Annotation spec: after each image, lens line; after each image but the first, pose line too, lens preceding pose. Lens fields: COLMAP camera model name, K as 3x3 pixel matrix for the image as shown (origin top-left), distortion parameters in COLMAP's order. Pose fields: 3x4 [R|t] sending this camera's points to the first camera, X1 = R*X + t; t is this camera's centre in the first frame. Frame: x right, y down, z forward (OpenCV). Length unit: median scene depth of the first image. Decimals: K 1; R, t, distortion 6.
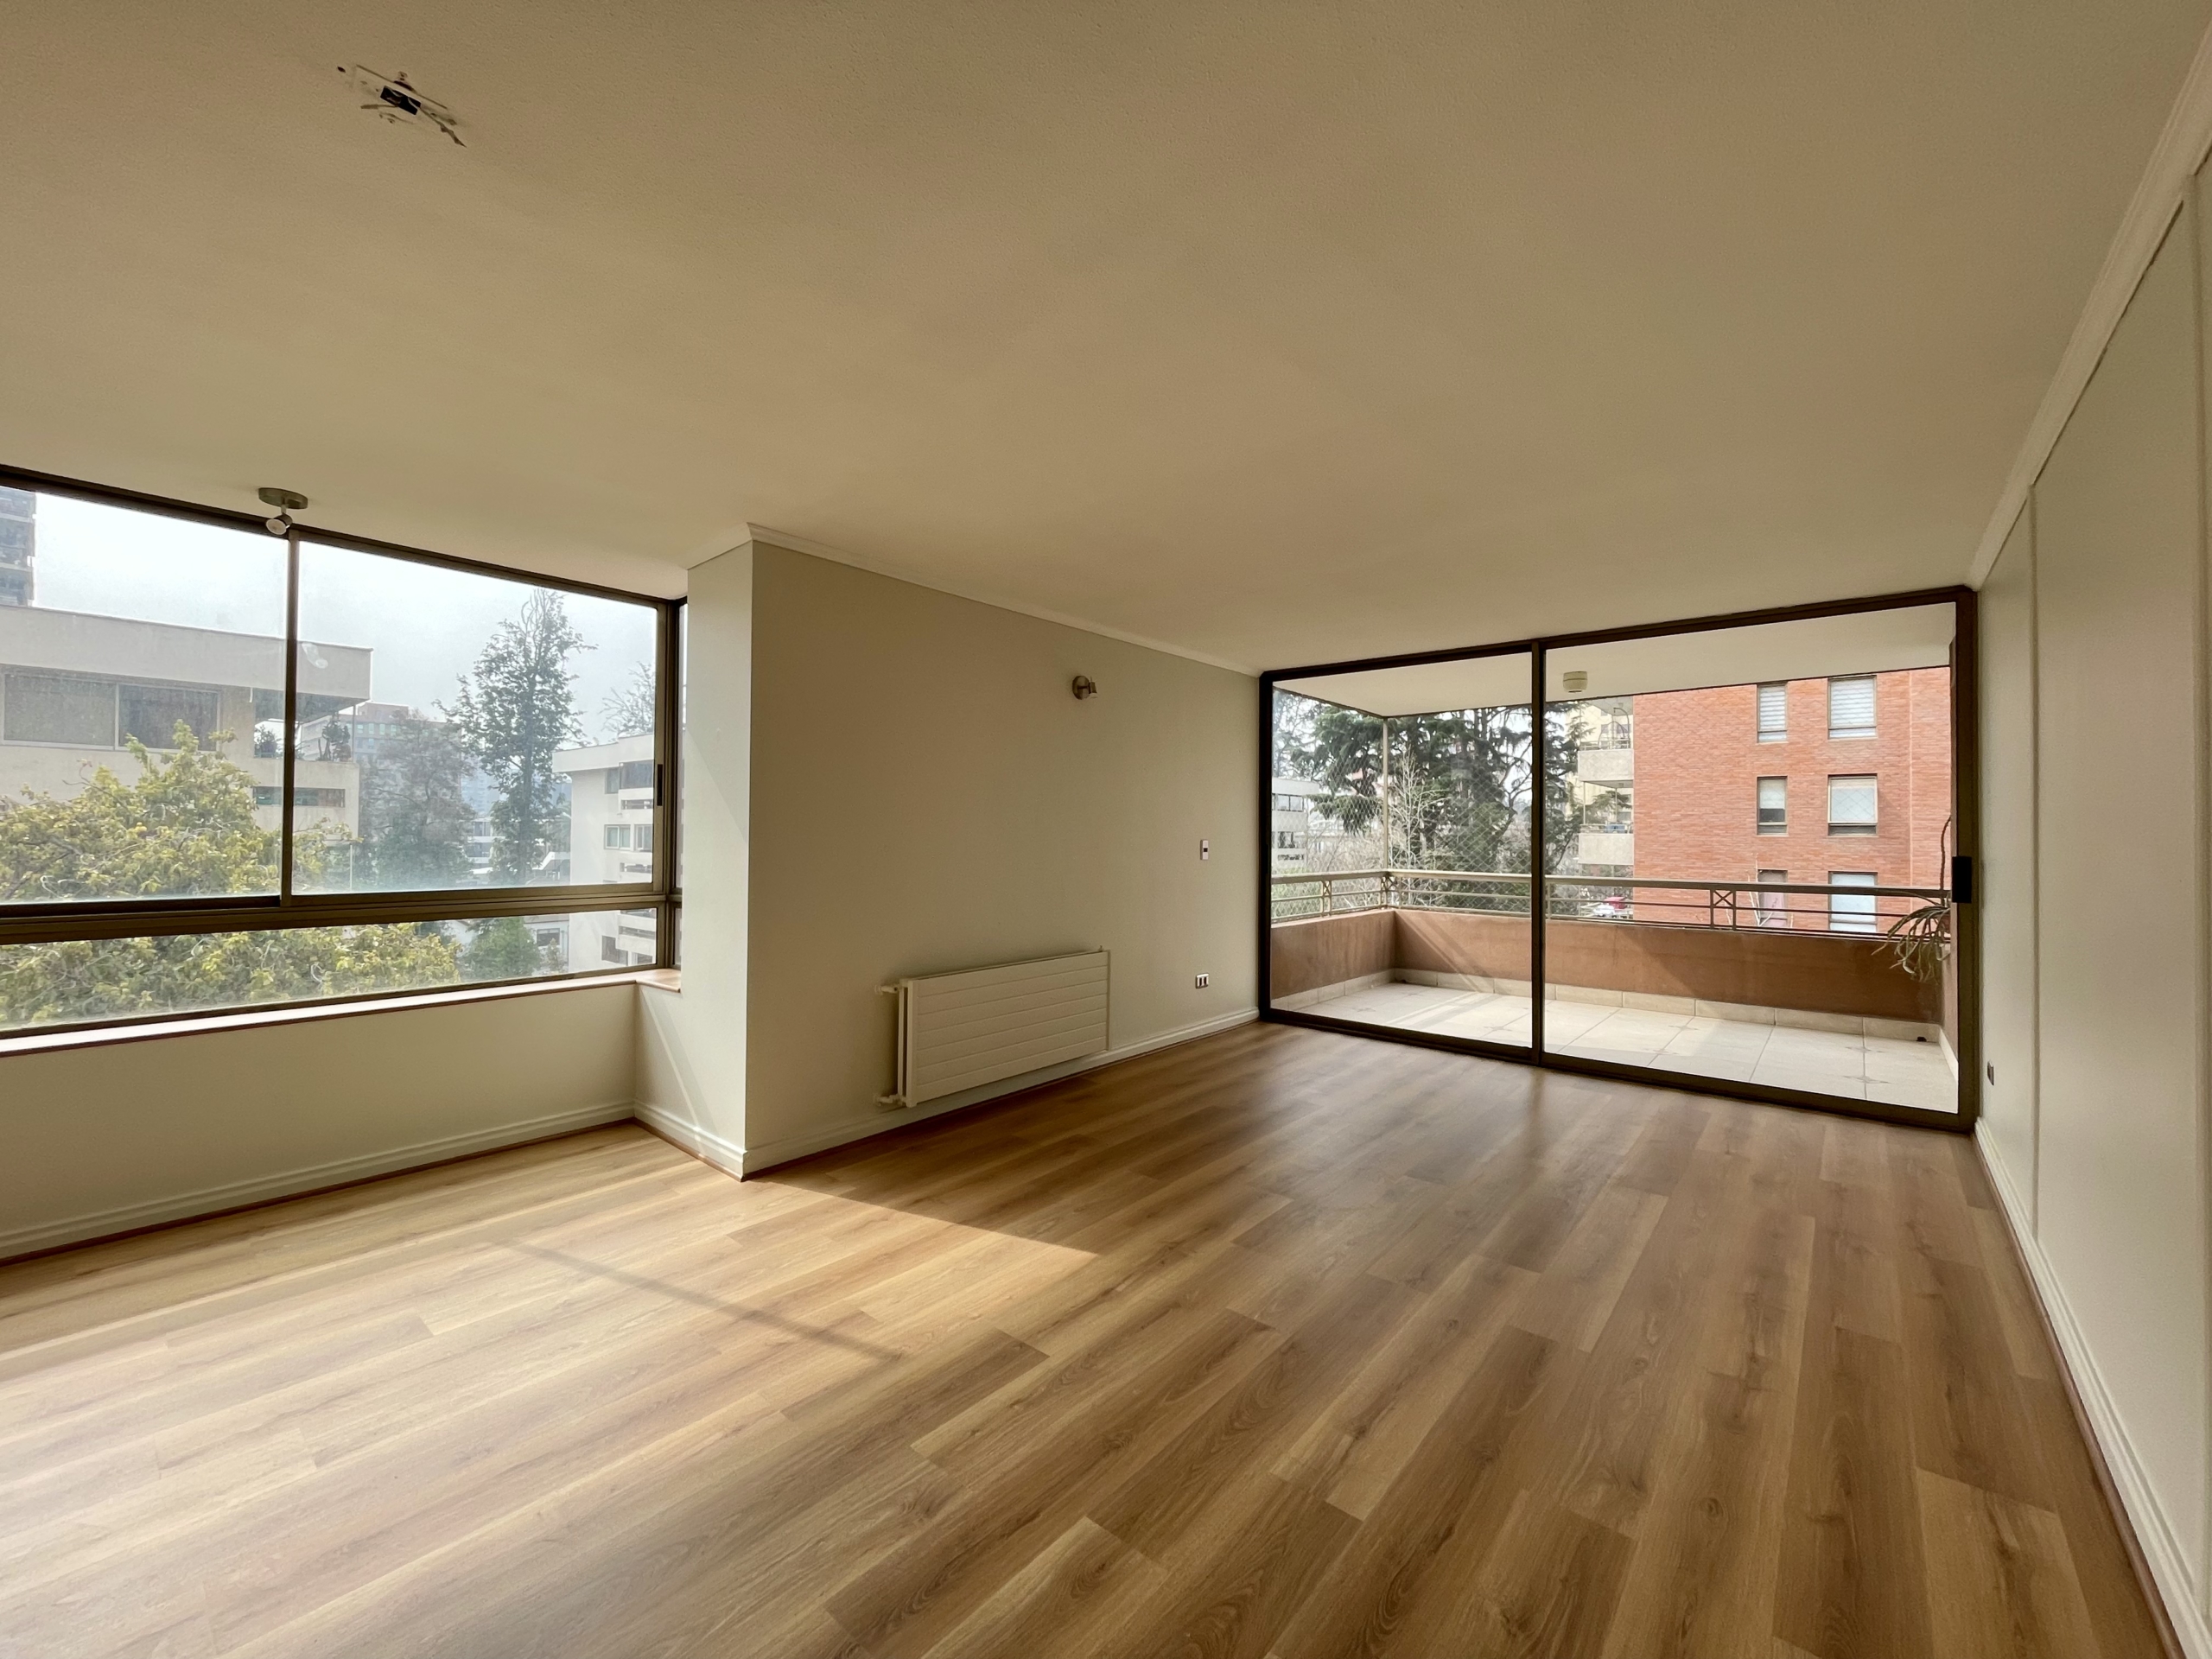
lens RADIAL K [[896.9, 0, 1088.4], [0, 896.9, 815.6], [0, 0, 1]] dist [0.000536, -0.000472]
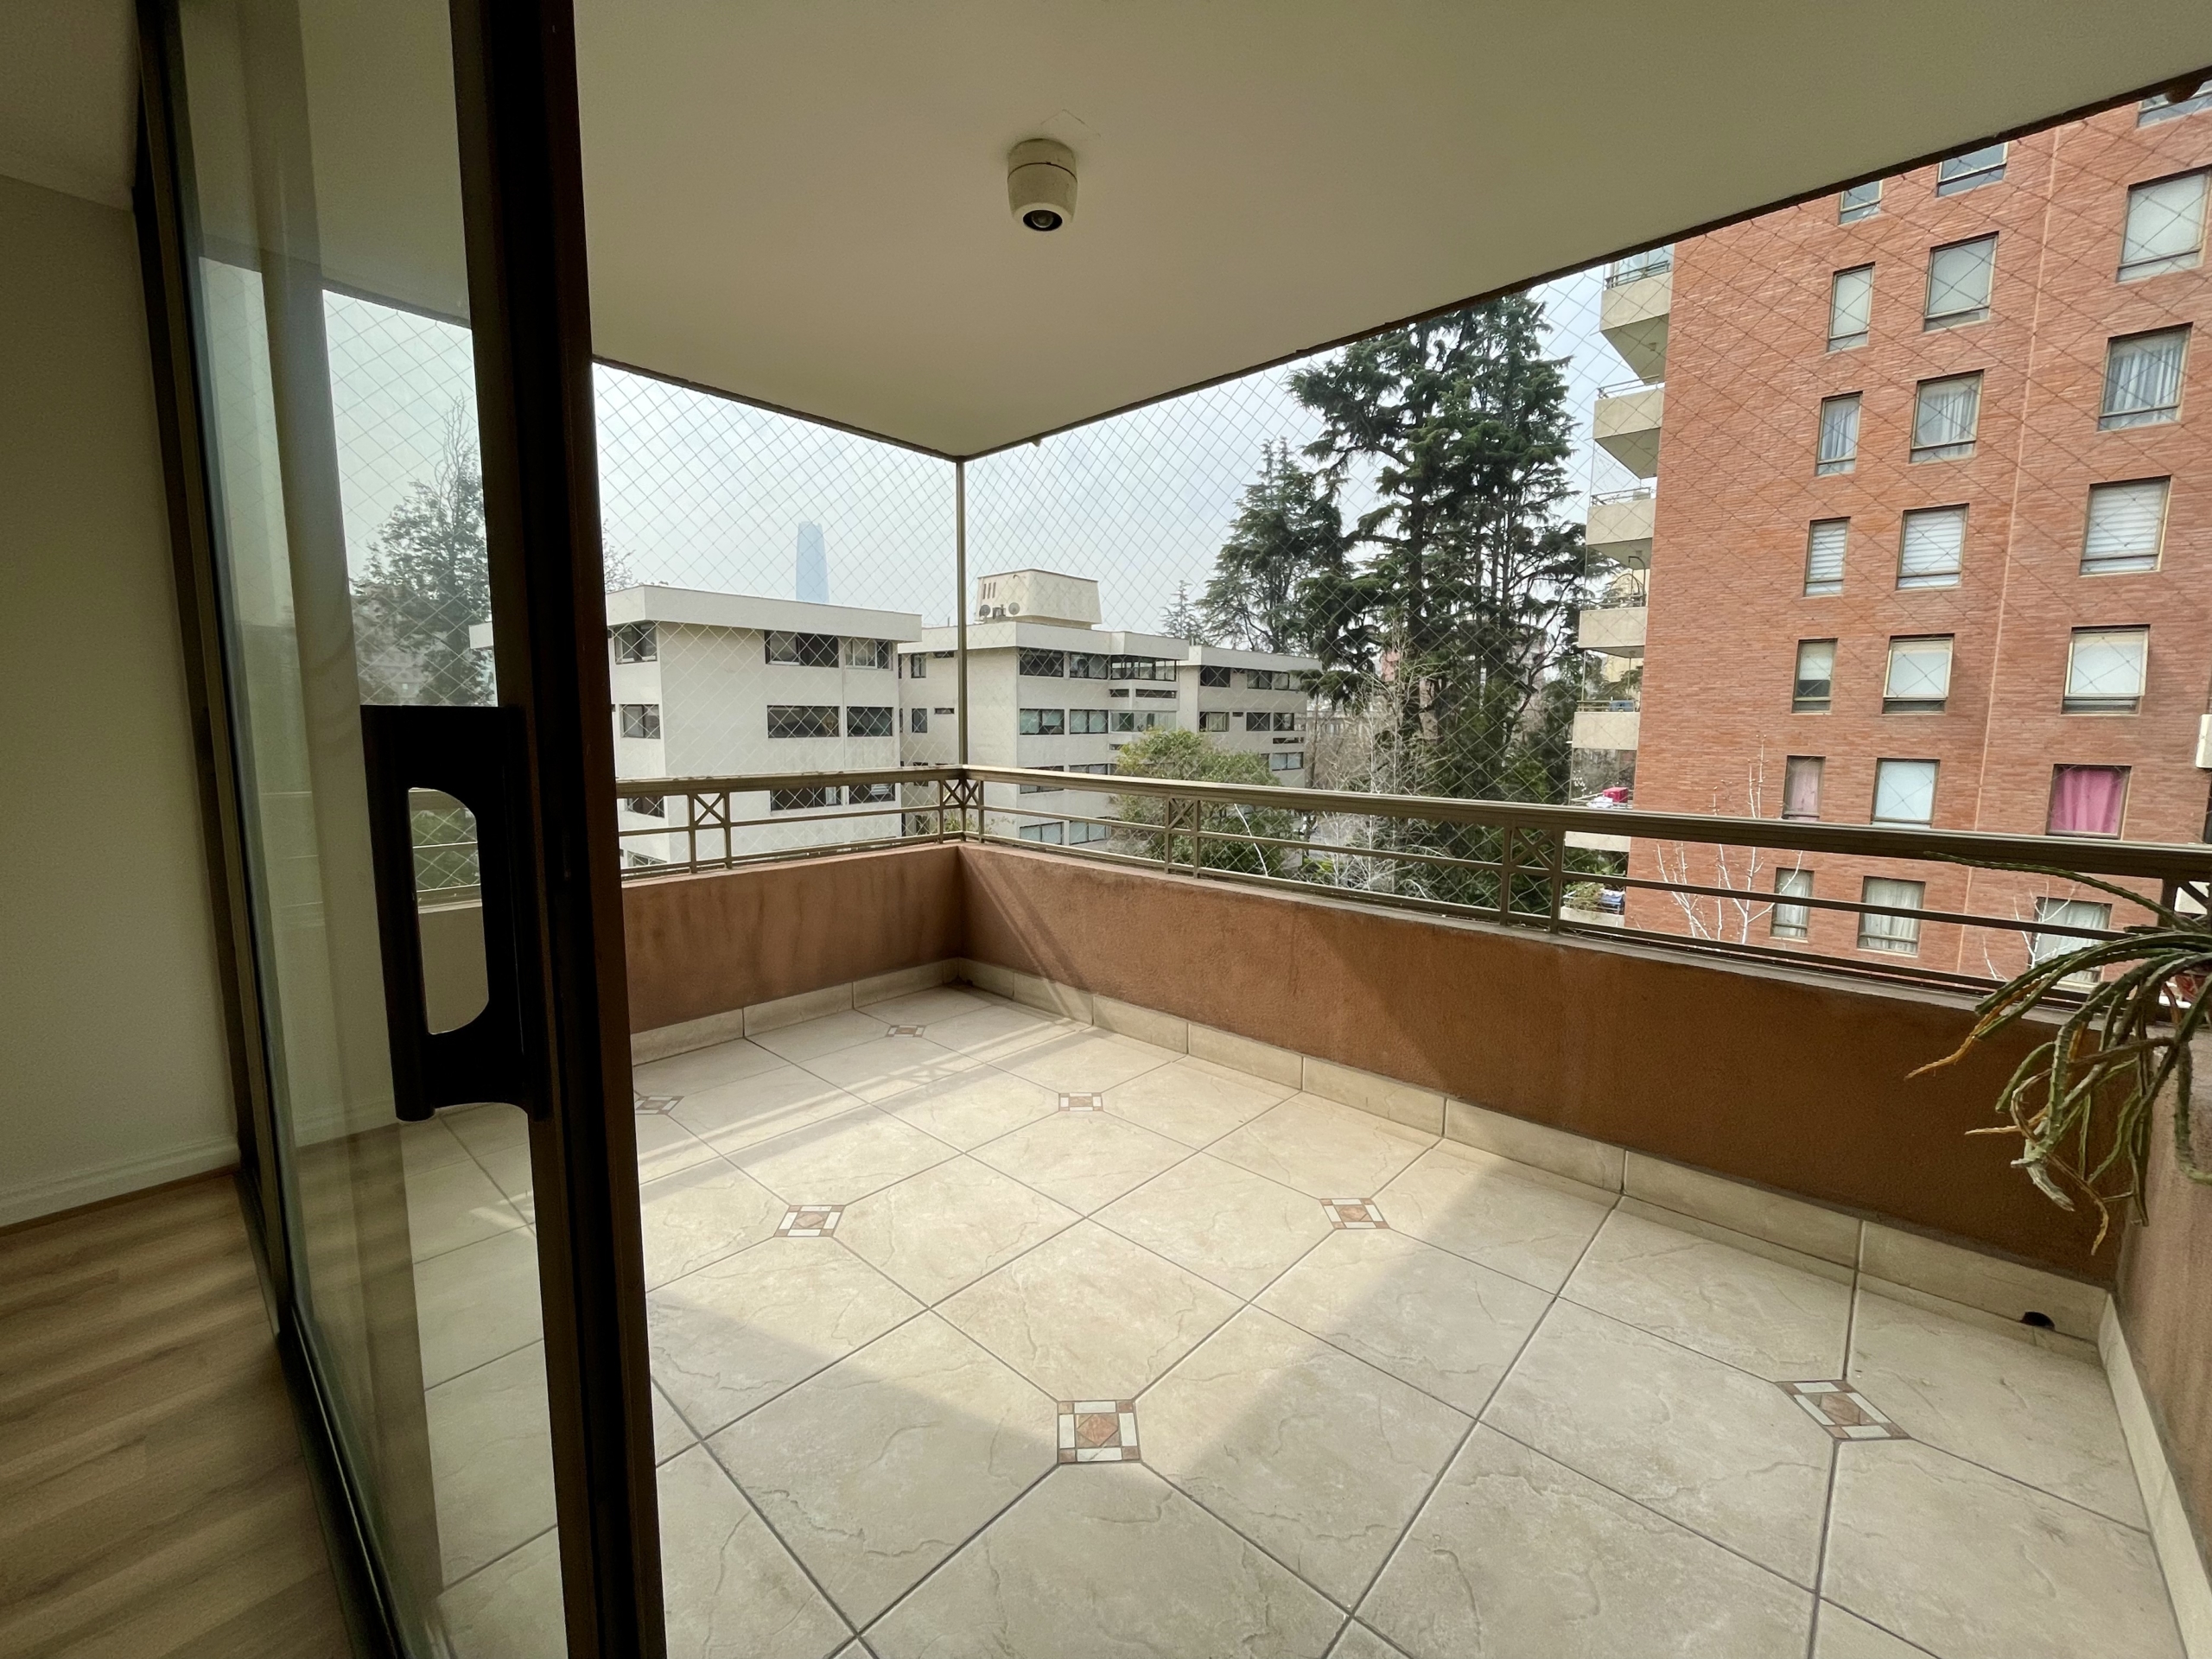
lens RADIAL K [[896.9, 0, 1092.4], [0, 896.9, 813.3], [0, 0, 1]] dist [0.000536, -0.000472]
pose [[0.999407, 0.002703, -0.034313, 0.135205], [0.001671, 0.991926, 0.126809, 0.007234], [0.034379, -0.126791, 0.991333, 0.155979]]
